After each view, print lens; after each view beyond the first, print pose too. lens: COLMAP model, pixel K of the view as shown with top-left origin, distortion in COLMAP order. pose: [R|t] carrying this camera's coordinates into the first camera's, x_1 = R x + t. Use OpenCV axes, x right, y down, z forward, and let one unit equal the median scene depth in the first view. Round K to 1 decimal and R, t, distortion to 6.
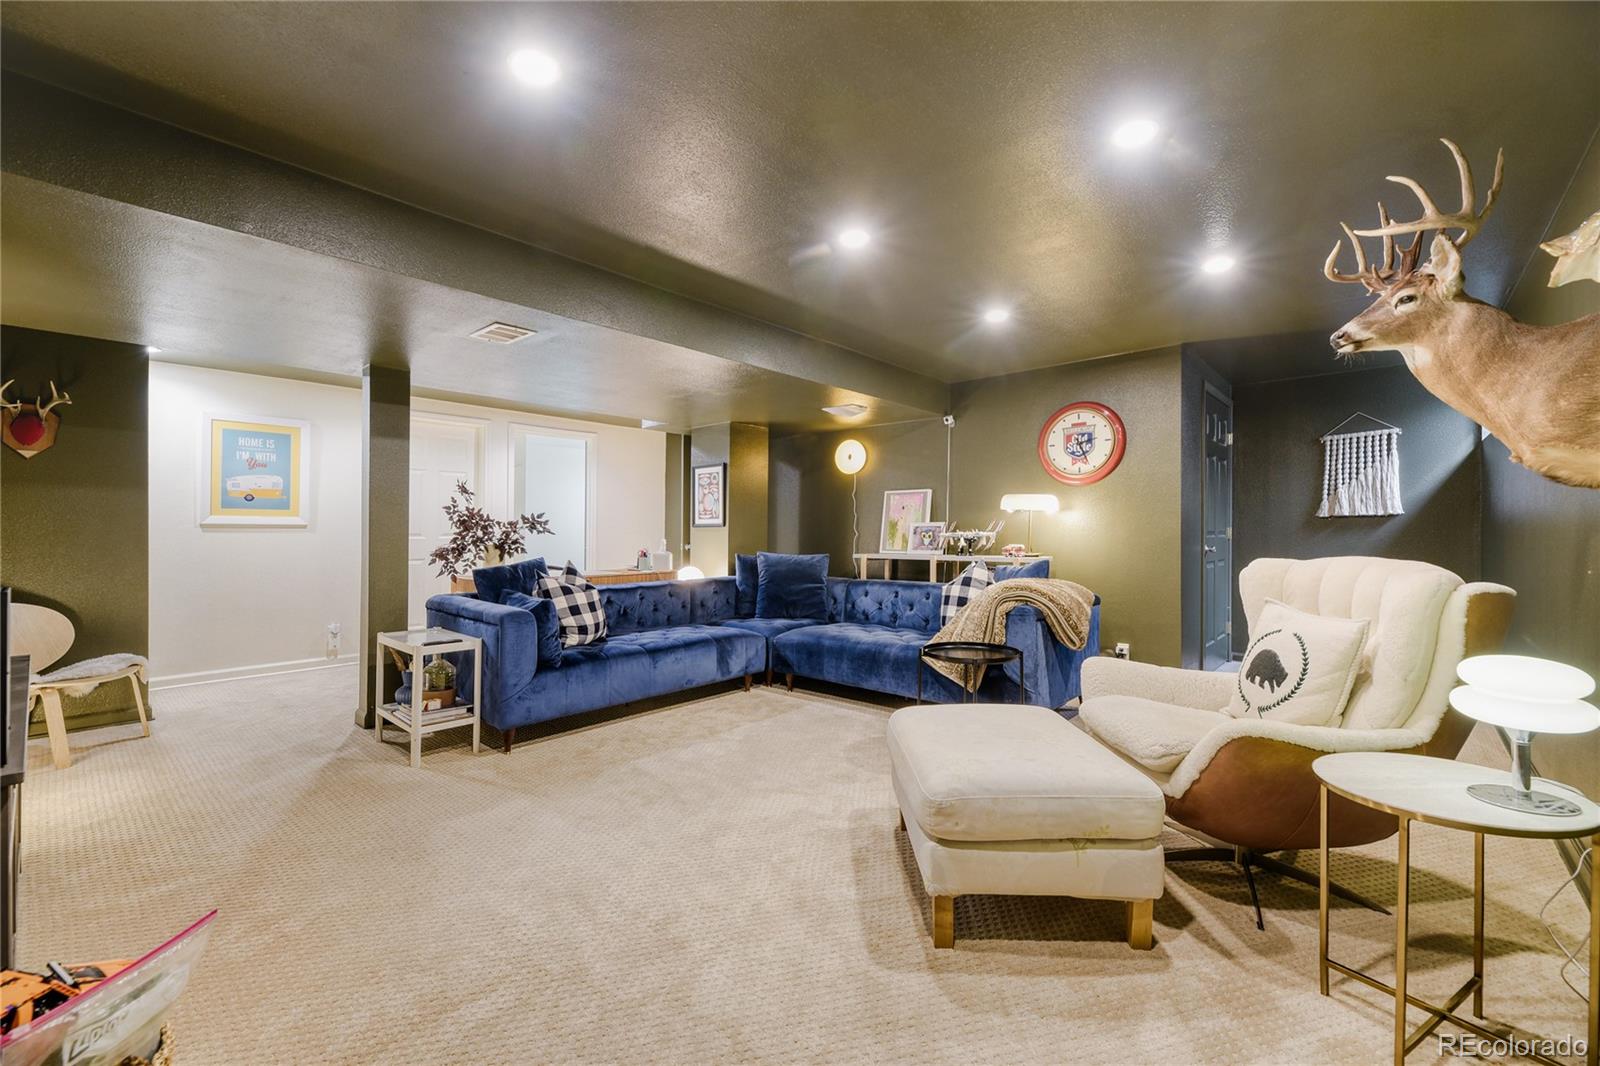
lens RADIAL K [[656.9, 0, 798.7], [0, 656.9, 537.6], [0, 0, 1]] dist [0.000541, 0.000095]
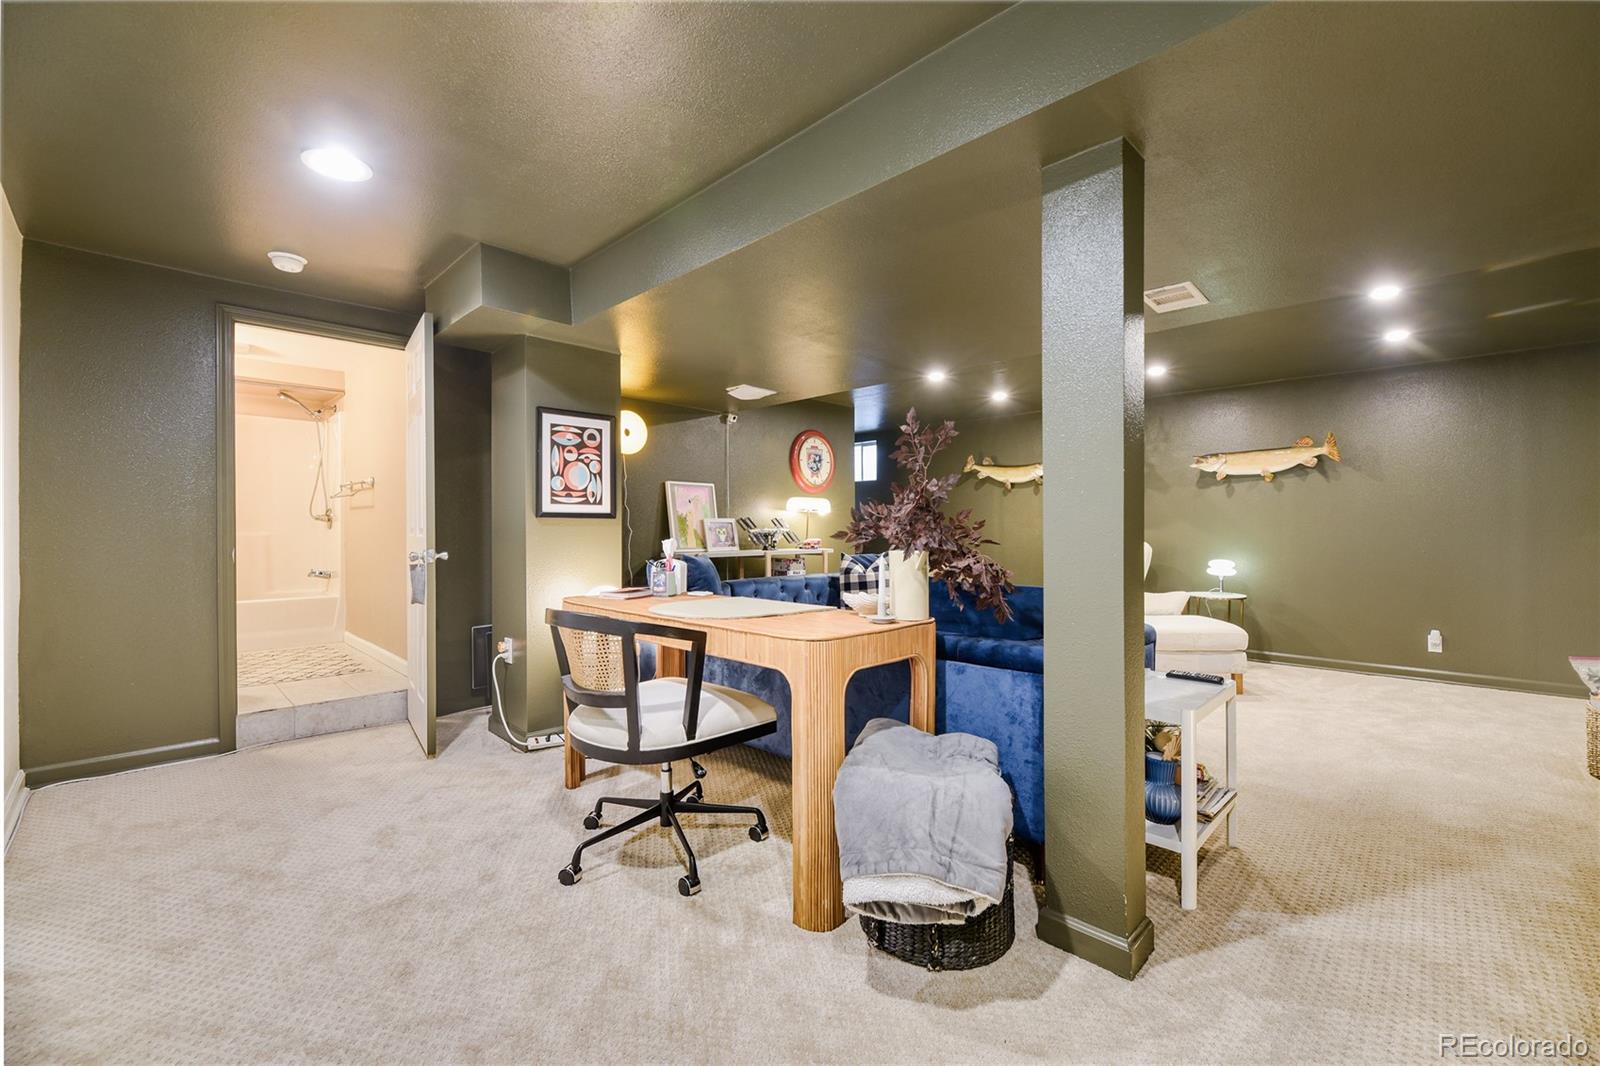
lens RADIAL K [[656.9, 0, 798.7], [0, 656.9, 537.6], [0, 0, 1]] dist [0.000541, 0.000095]
pose [[0.048601, -0.008886, 0.998779, -0.768993], [0.009174, 0.999922, 0.008450, -0.002151], [-0.998776, 0.008752, 0.048679, 0.837439]]
